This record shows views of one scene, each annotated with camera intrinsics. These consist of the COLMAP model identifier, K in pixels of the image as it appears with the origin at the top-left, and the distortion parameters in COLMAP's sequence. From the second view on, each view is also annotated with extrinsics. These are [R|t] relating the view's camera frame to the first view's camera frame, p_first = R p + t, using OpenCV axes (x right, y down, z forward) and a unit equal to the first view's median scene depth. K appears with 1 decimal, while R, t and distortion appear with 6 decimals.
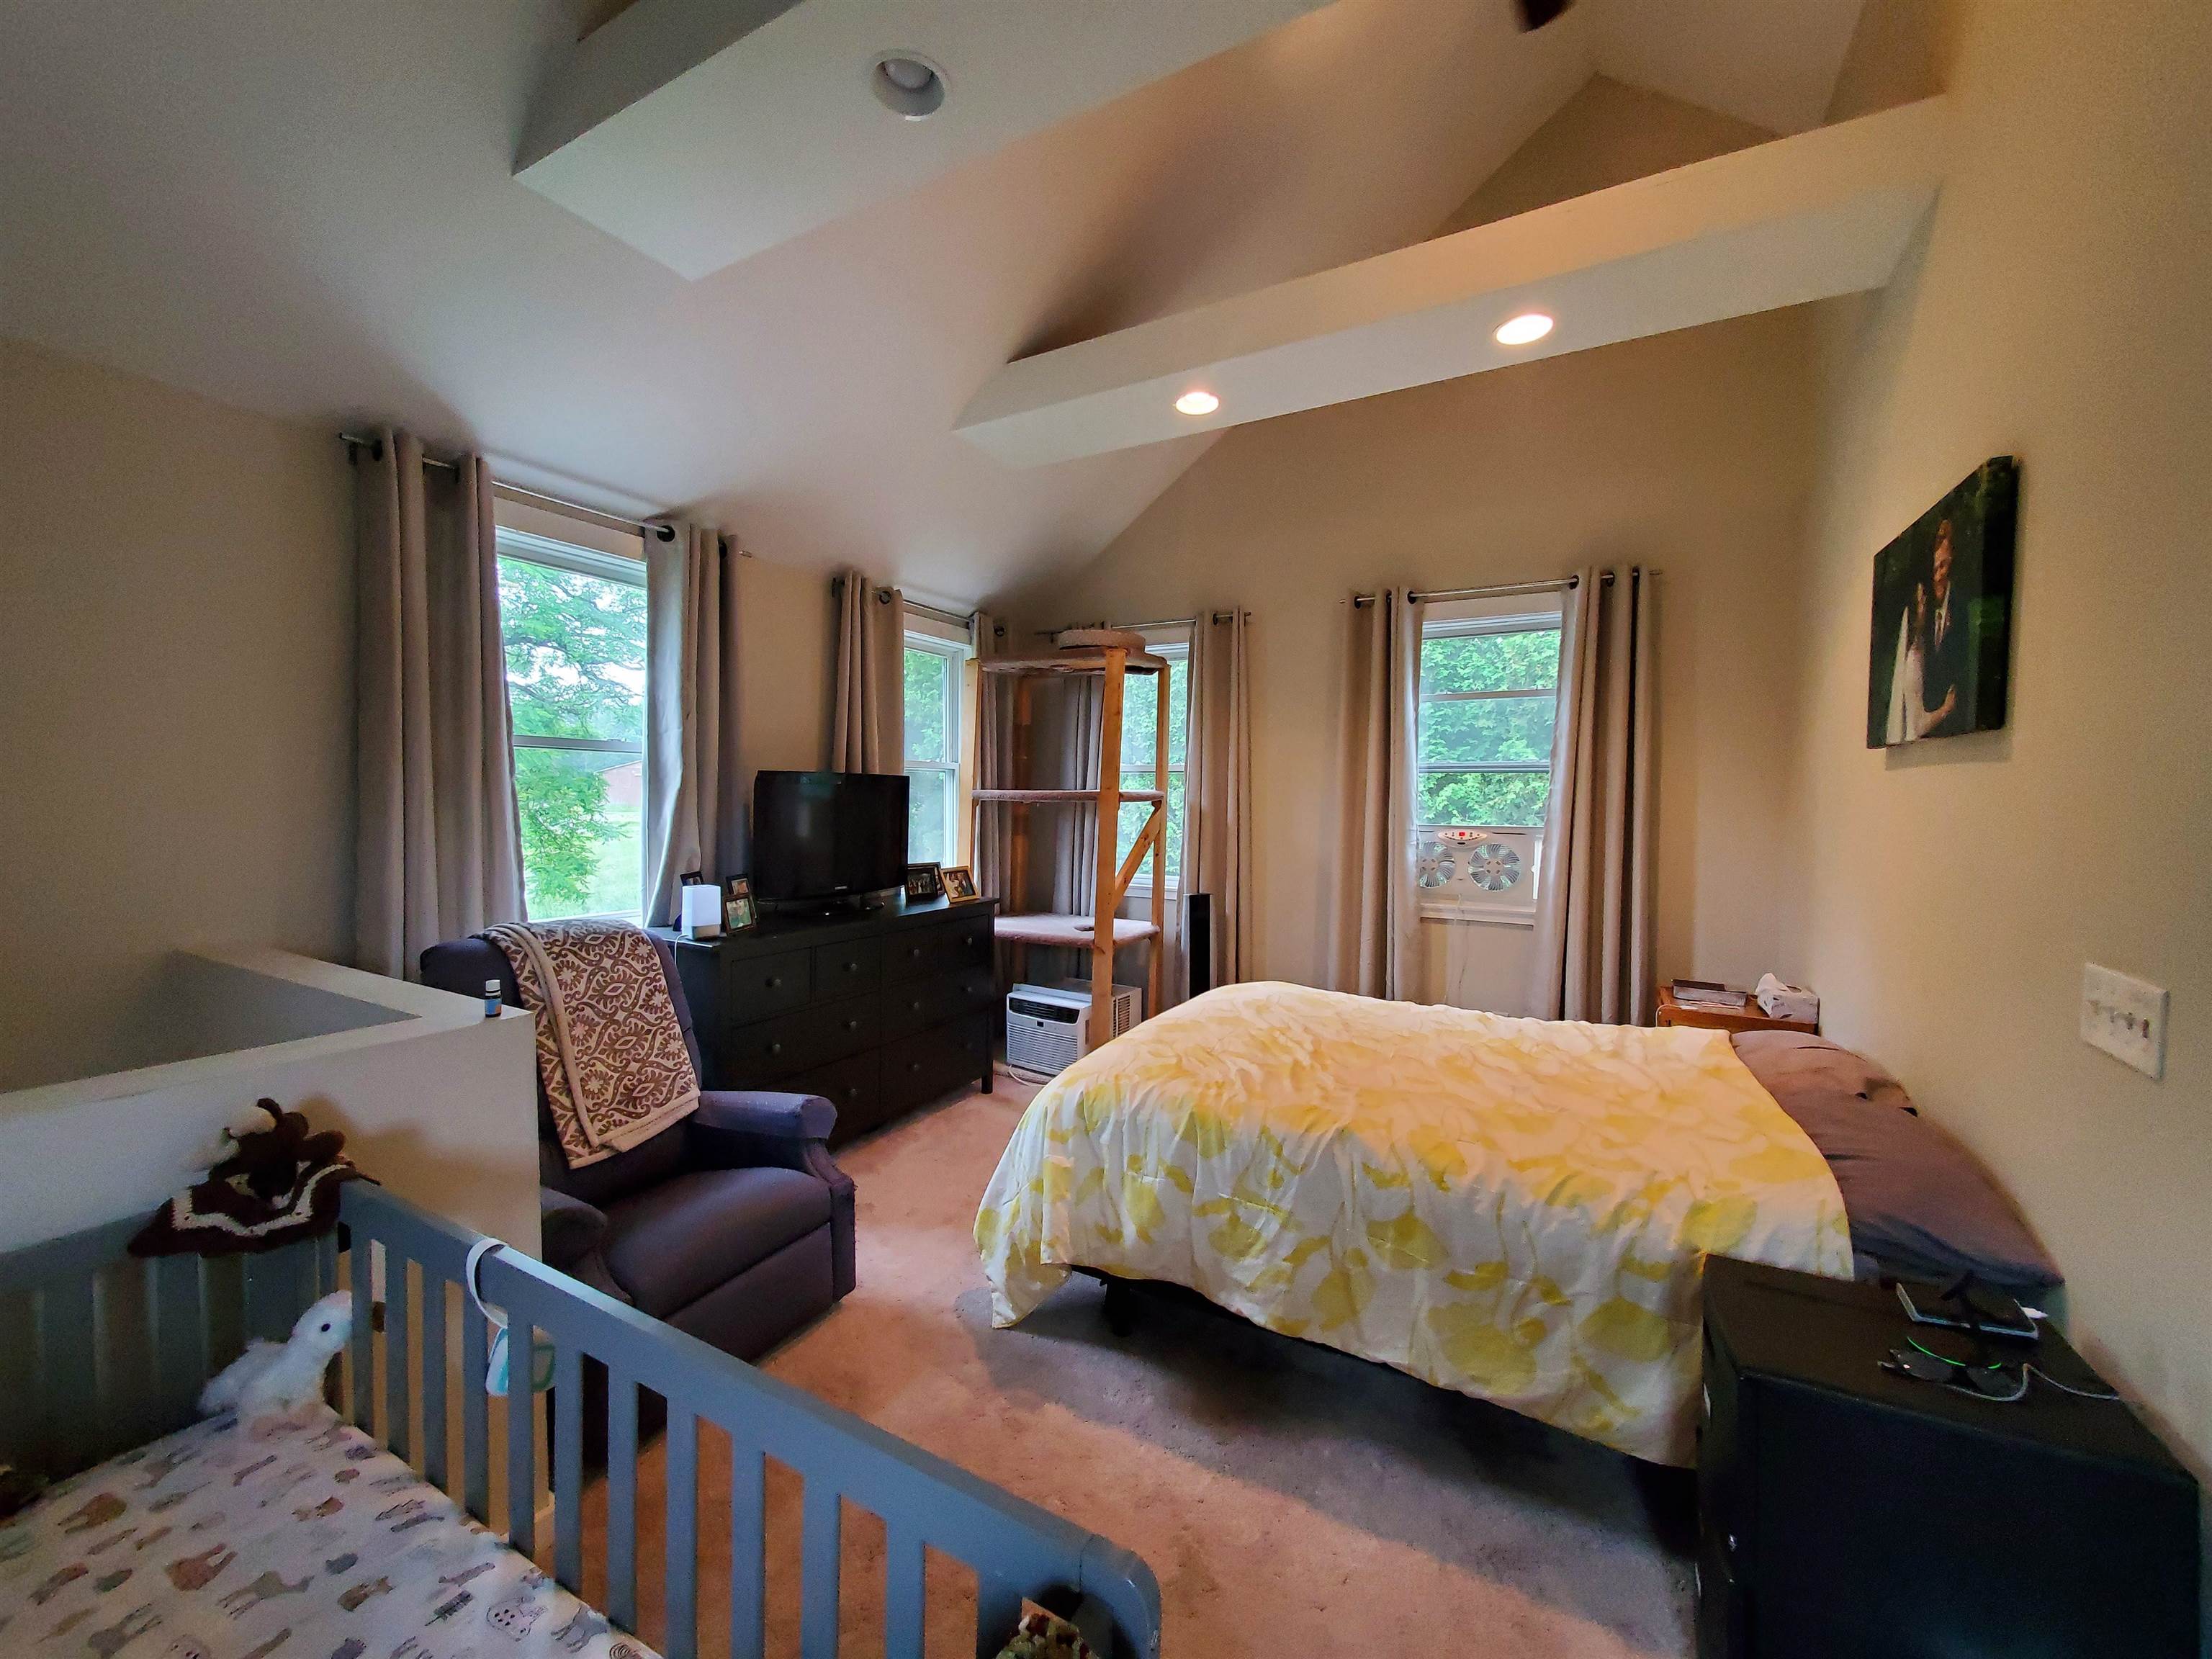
lens RADIAL K [[883.0, 0, 1106.0], [0, 883.0, 829.5], [0, 0, 1]] dist [0.011570, 0.000519]
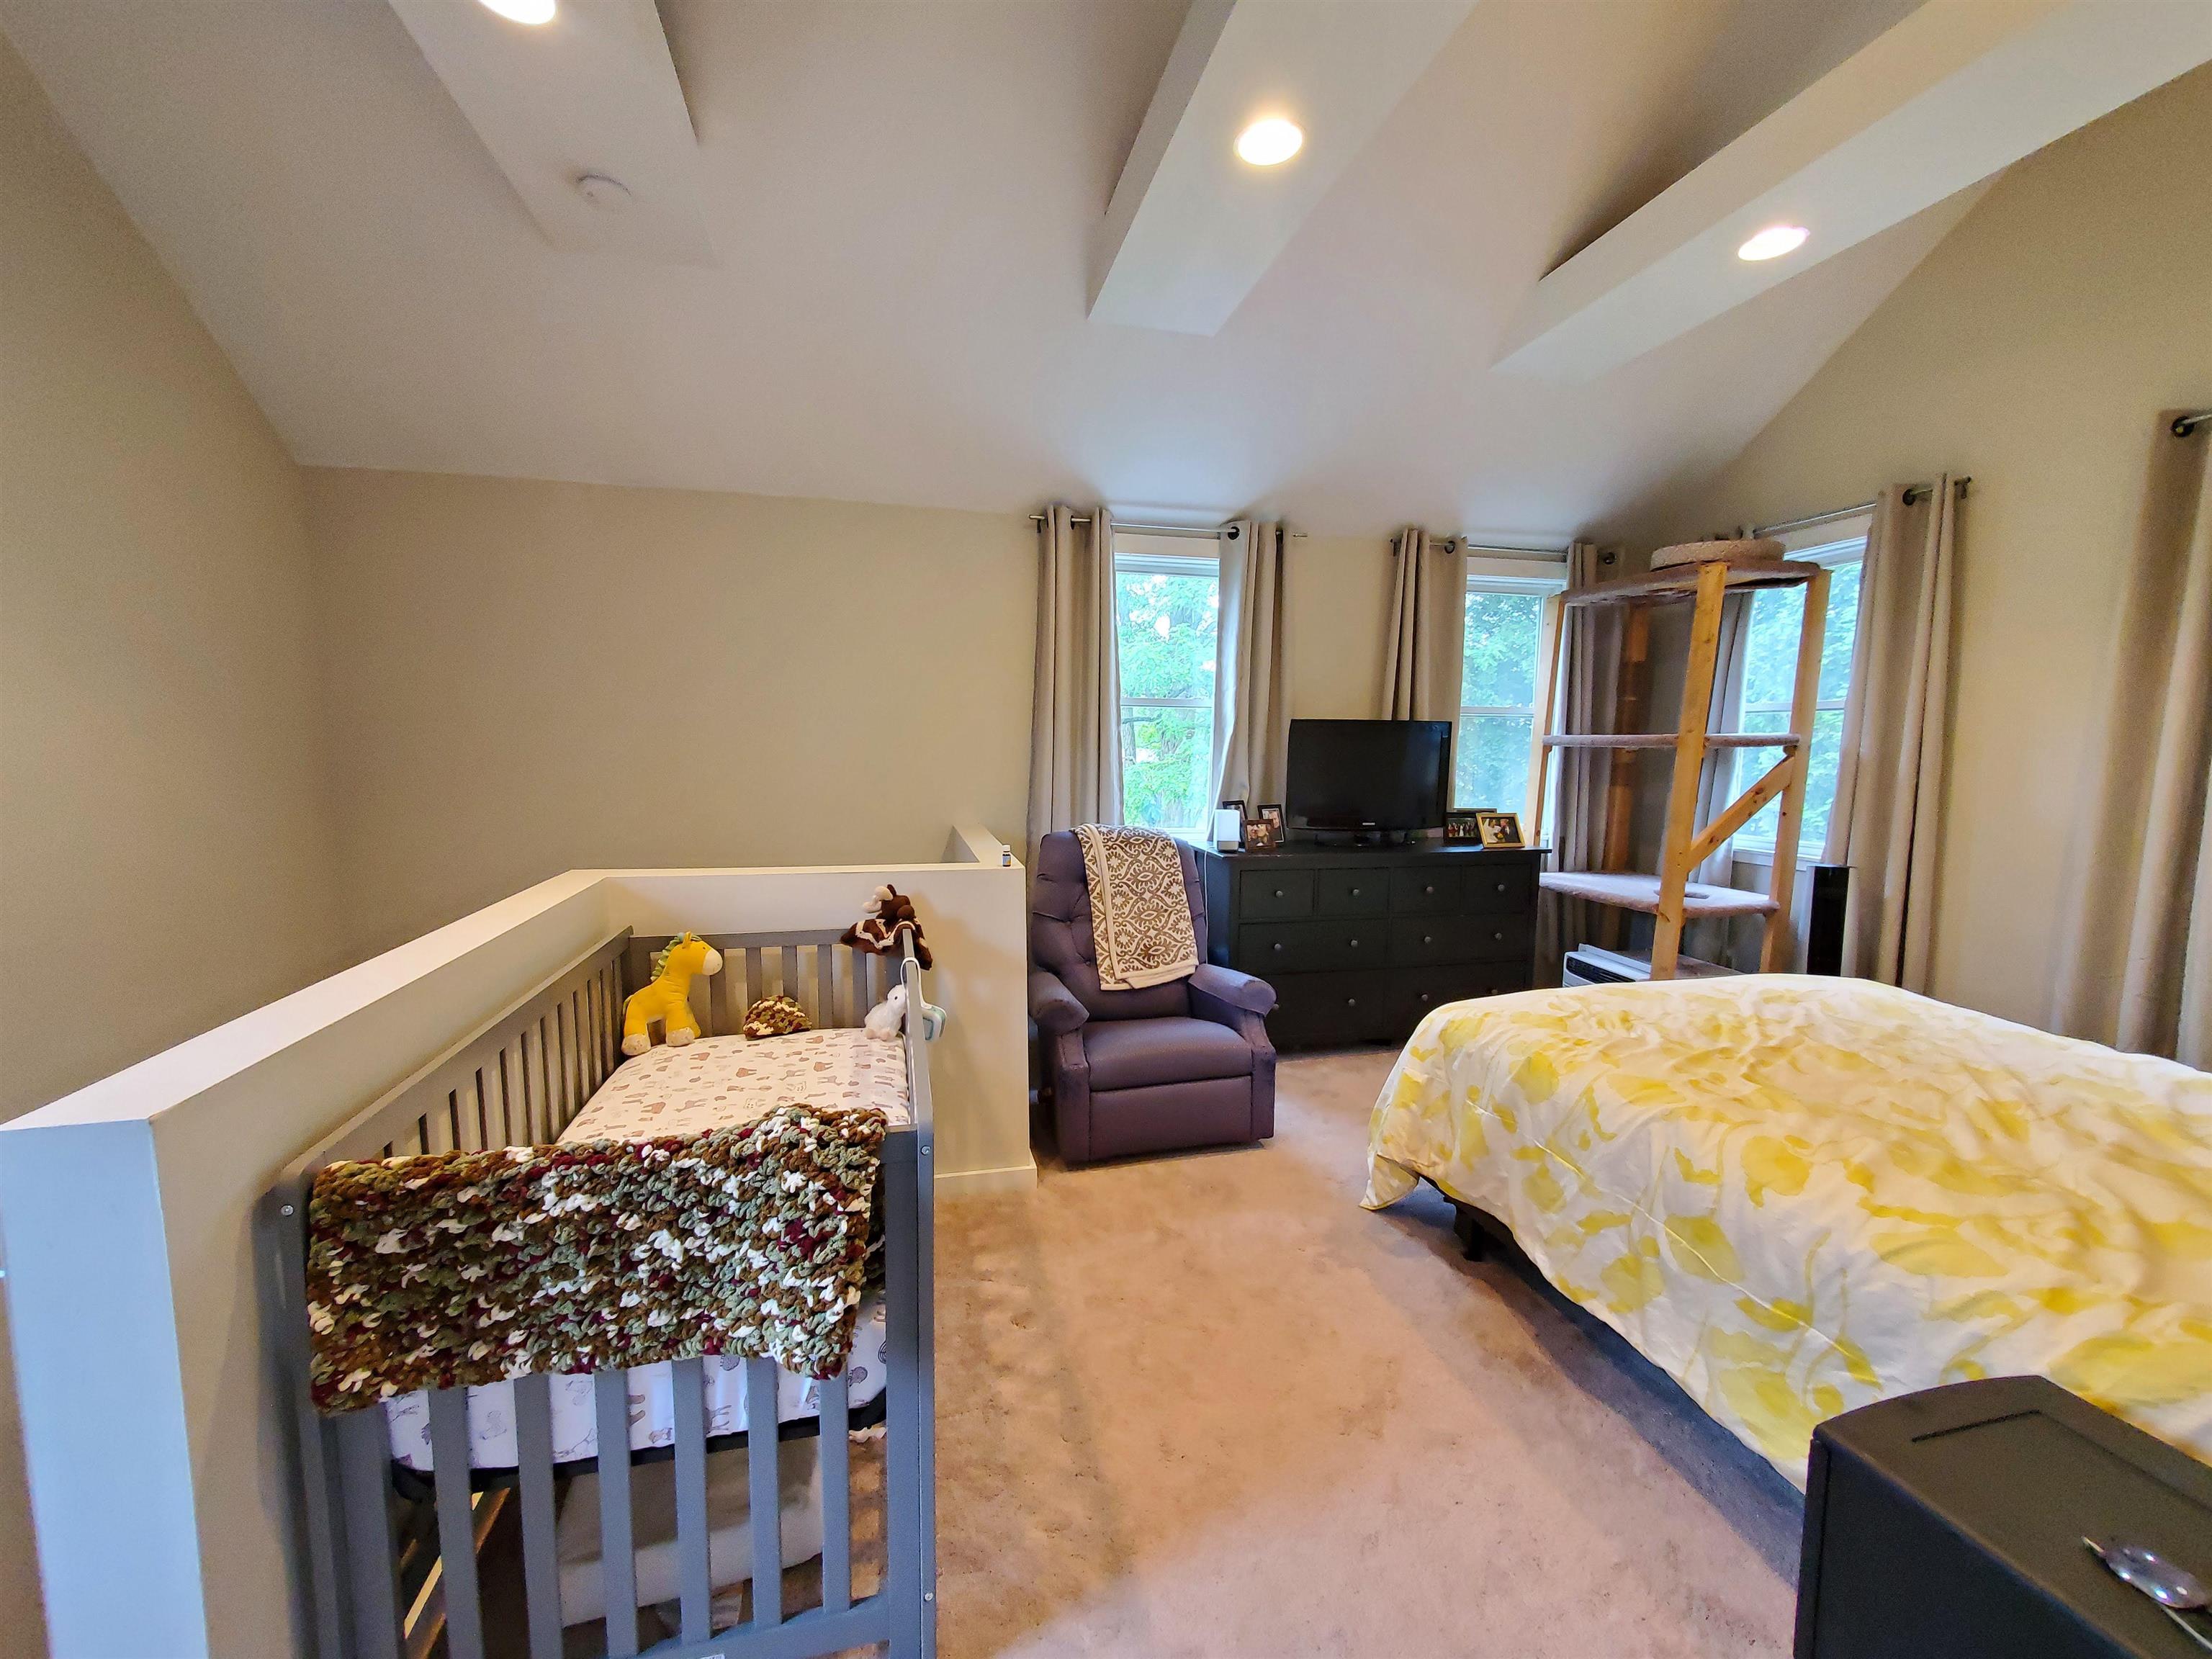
lens RADIAL K [[883.0, 0, 1106.0], [0, 883.0, 829.5], [0, 0, 1]] dist [0.011570, 0.000519]
pose [[0.683935, 0.067124, -0.726449, 0.326249], [-0.029458, 0.997487, 0.064434, 0.013096], [0.728948, -0.022669, 0.684193, -0.003312]]
